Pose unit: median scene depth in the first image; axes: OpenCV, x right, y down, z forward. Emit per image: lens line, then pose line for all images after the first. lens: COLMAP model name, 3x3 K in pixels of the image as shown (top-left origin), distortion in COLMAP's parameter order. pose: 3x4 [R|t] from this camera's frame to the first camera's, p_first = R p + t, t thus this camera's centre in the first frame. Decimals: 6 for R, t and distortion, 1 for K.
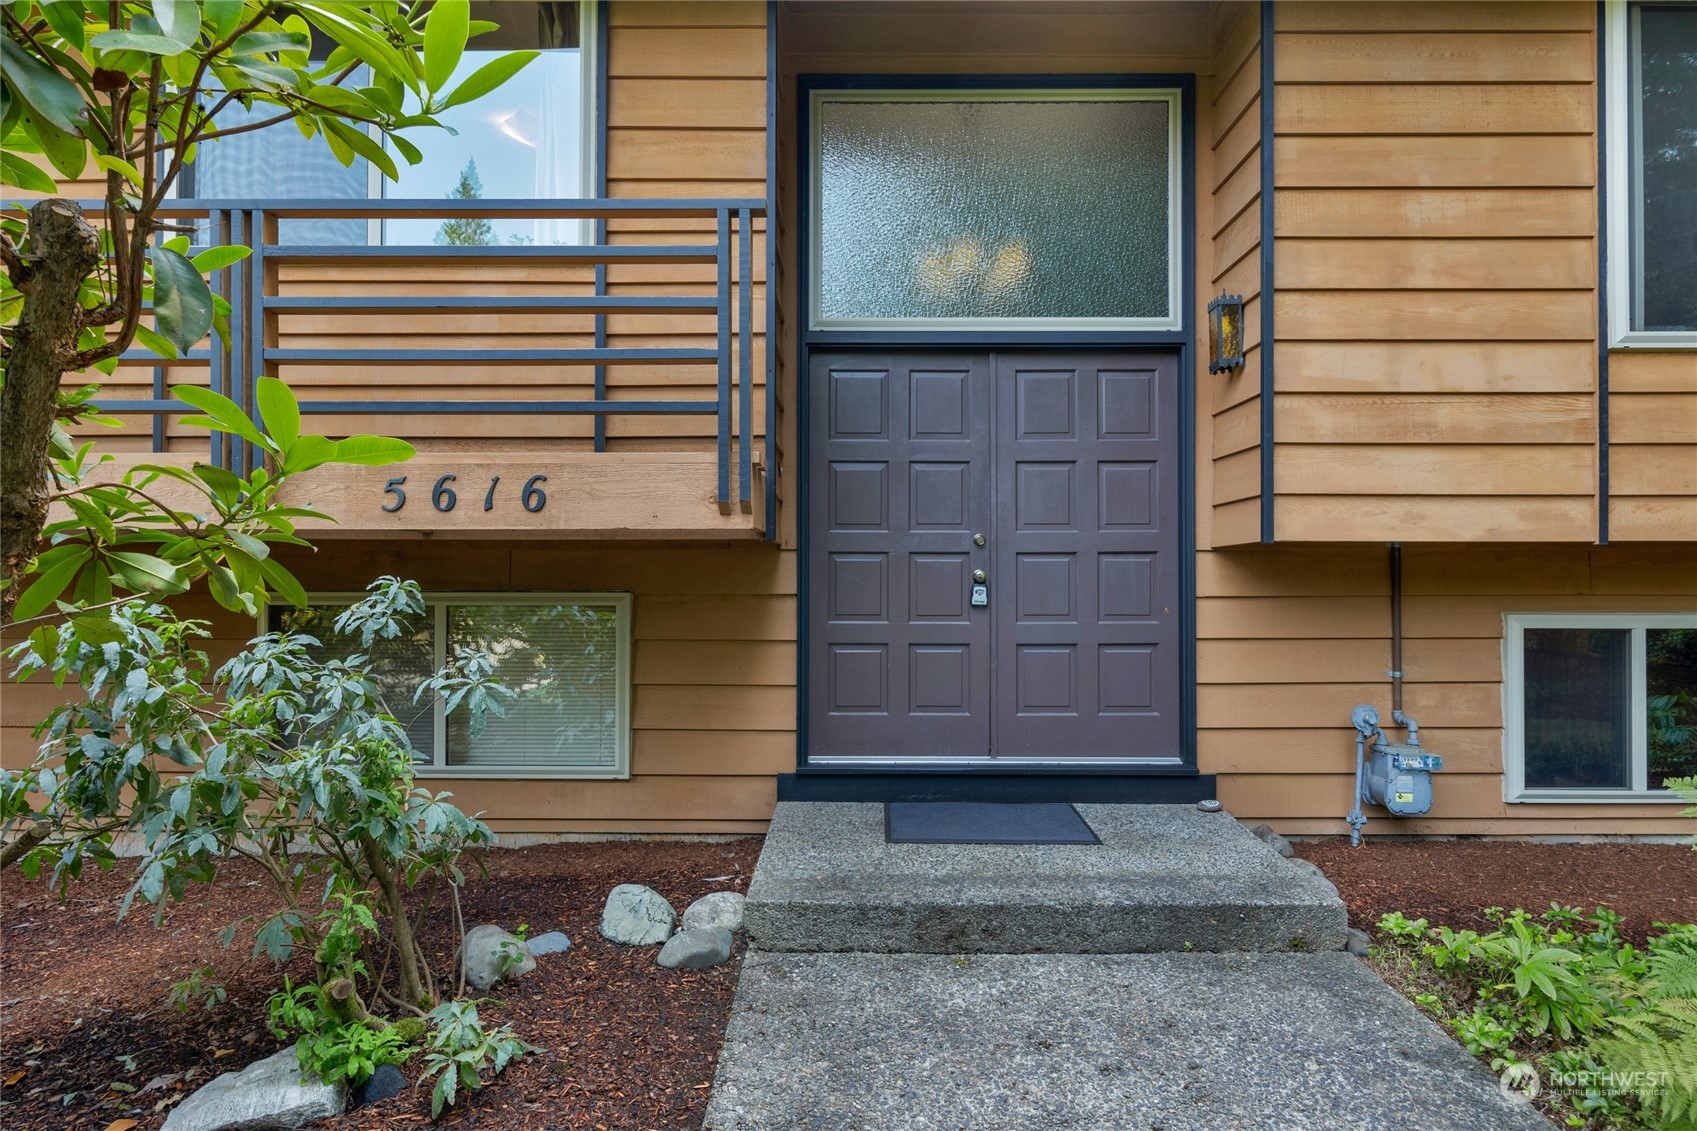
lens RADIAL K [[930.2, 0, 850.3], [0, 930.2, 560.3], [0, 0, 1]] dist [-0.001221, -0.000163]
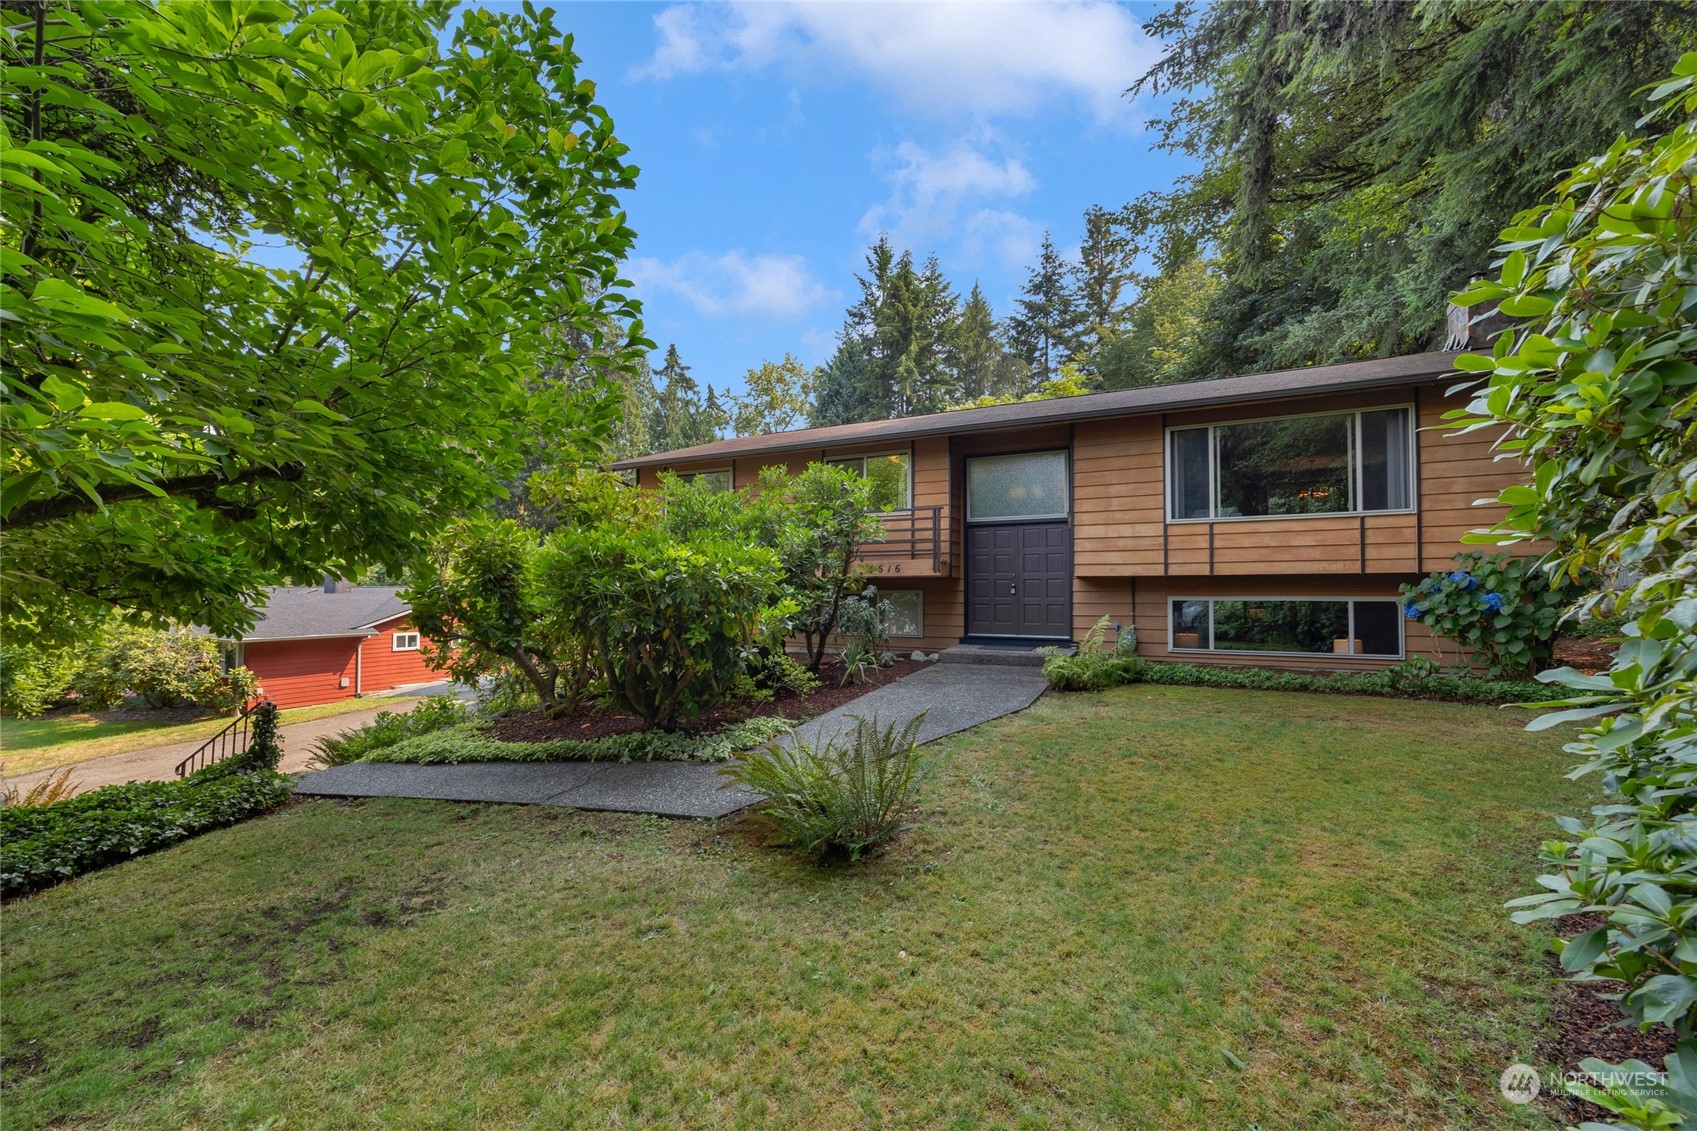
lens RADIAL K [[670.1, 0, 848.2], [0, 670.1, 572.1], [0, 0, 1]] dist [0.006406, -0.000258]
pose [[0.904978, -0.012027, -0.425288, 0.795682], [0.005724, 0.999854, -0.016096, 0.001849], [0.425420, 0.012132, 0.904915, -1.977721]]
